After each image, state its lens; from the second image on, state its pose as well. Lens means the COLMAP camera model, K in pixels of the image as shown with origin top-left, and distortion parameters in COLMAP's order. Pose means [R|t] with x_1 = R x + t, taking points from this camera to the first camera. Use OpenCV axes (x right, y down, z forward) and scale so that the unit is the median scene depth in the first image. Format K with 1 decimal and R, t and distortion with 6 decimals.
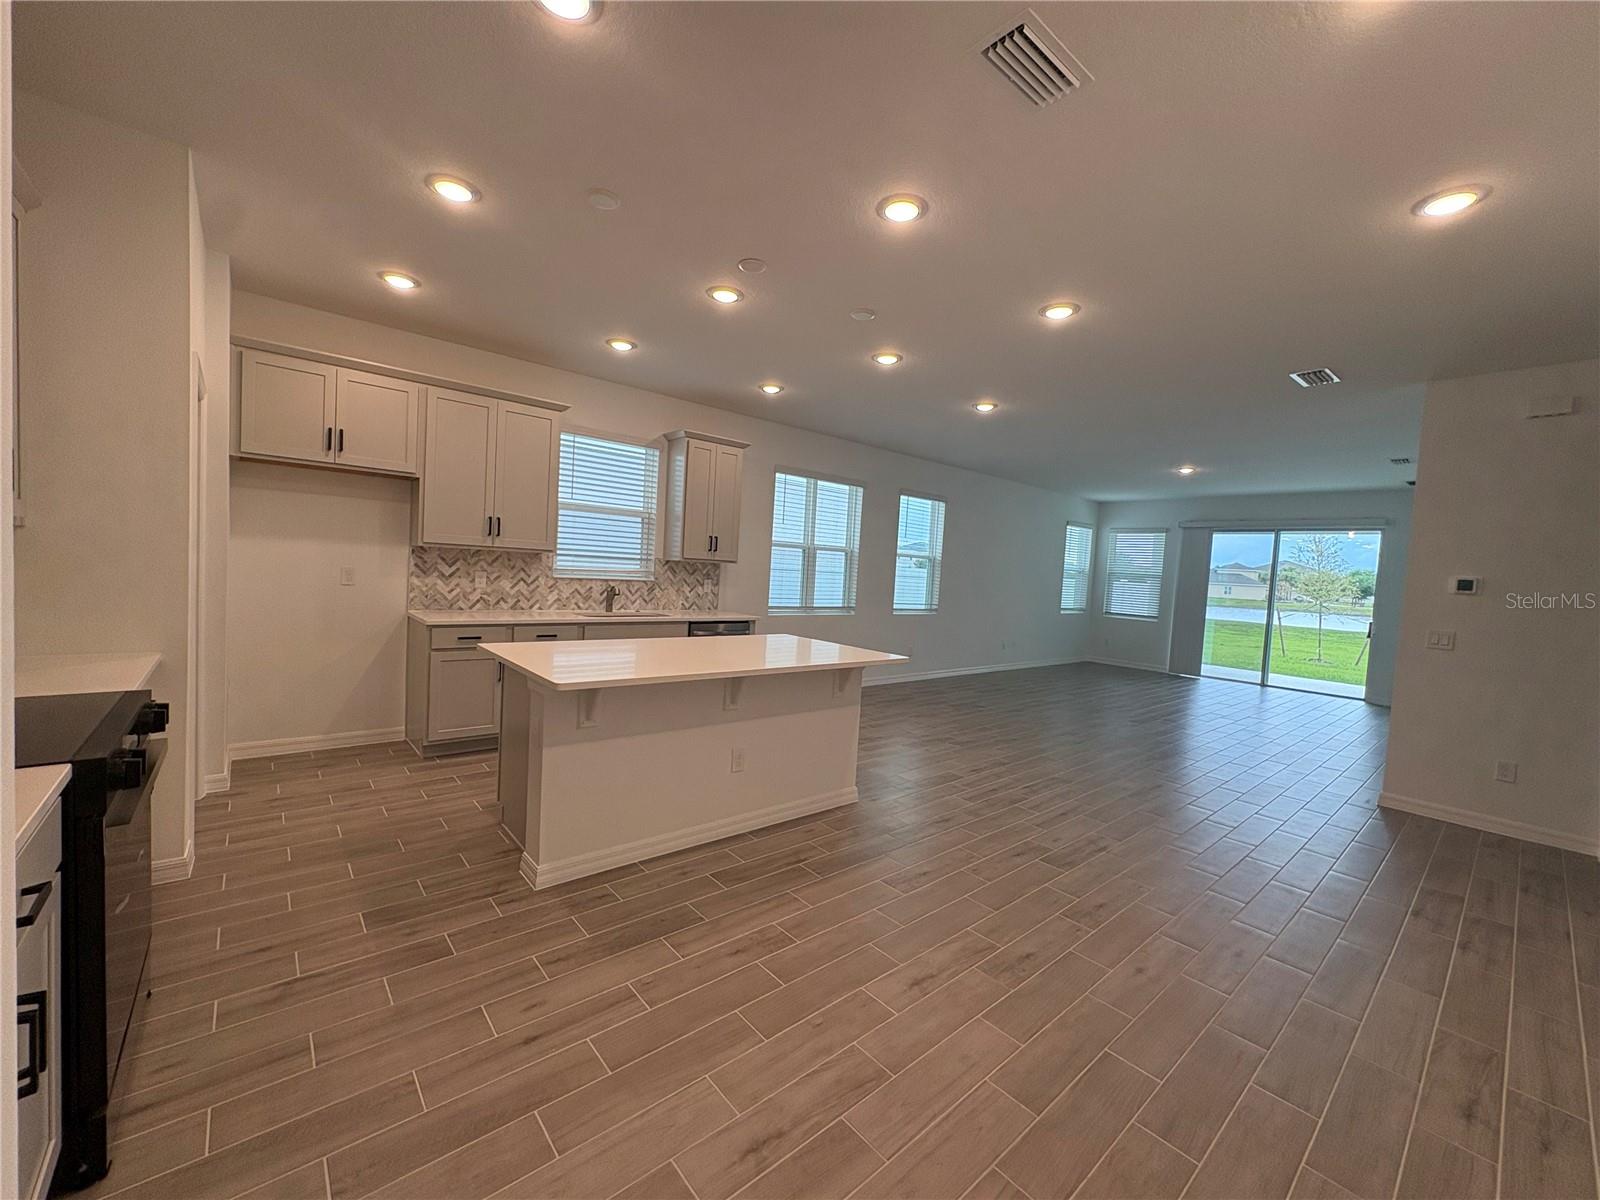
lens RADIAL K [[638.0, 0, 798.8], [0, 638.0, 602.3], [0, 0, 1]] dist [0.001436, -0.000420]
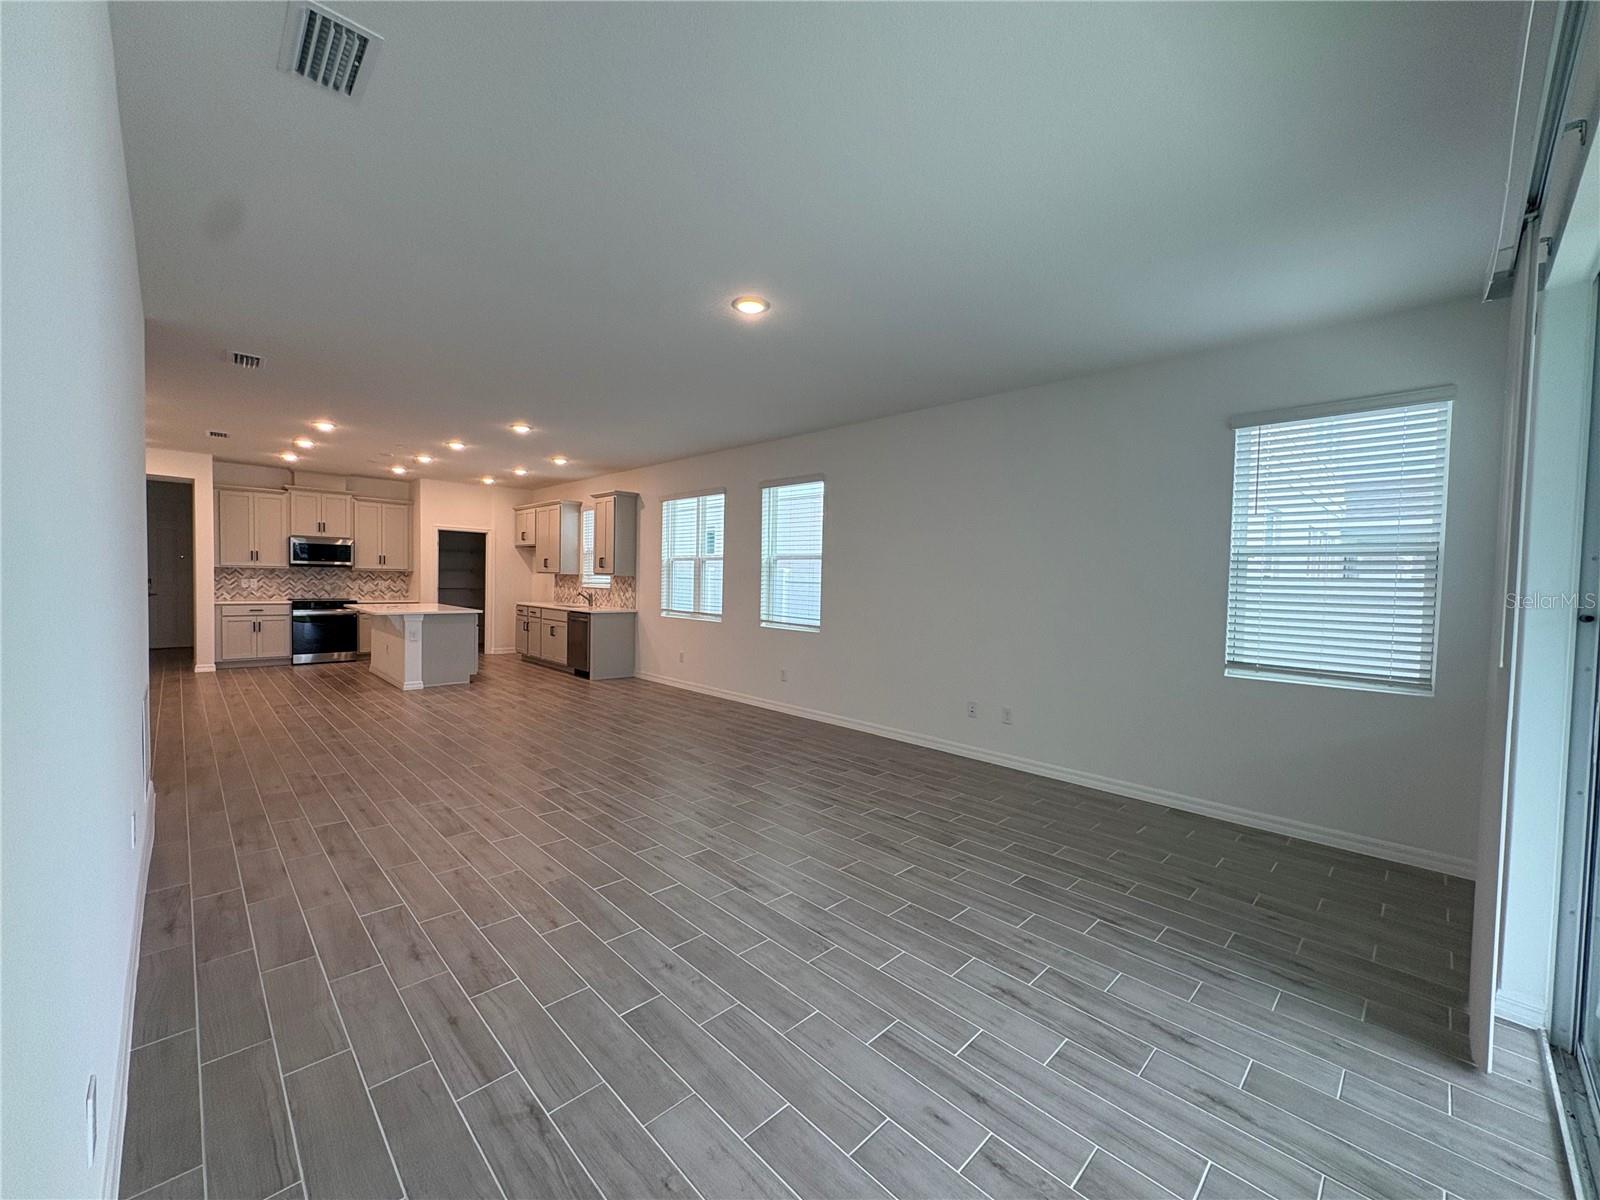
lens RADIAL K [[638.0, 0, 791.4], [0, 638.0, 591.4], [0, 0, 1]] dist [0.001436, -0.000420]
pose [[0.060359, -0.039393, -0.997399, 1.615589], [-0.074625, 0.996247, -0.043863, 0.011146], [0.995383, 0.077079, 0.057193, 1.572829]]
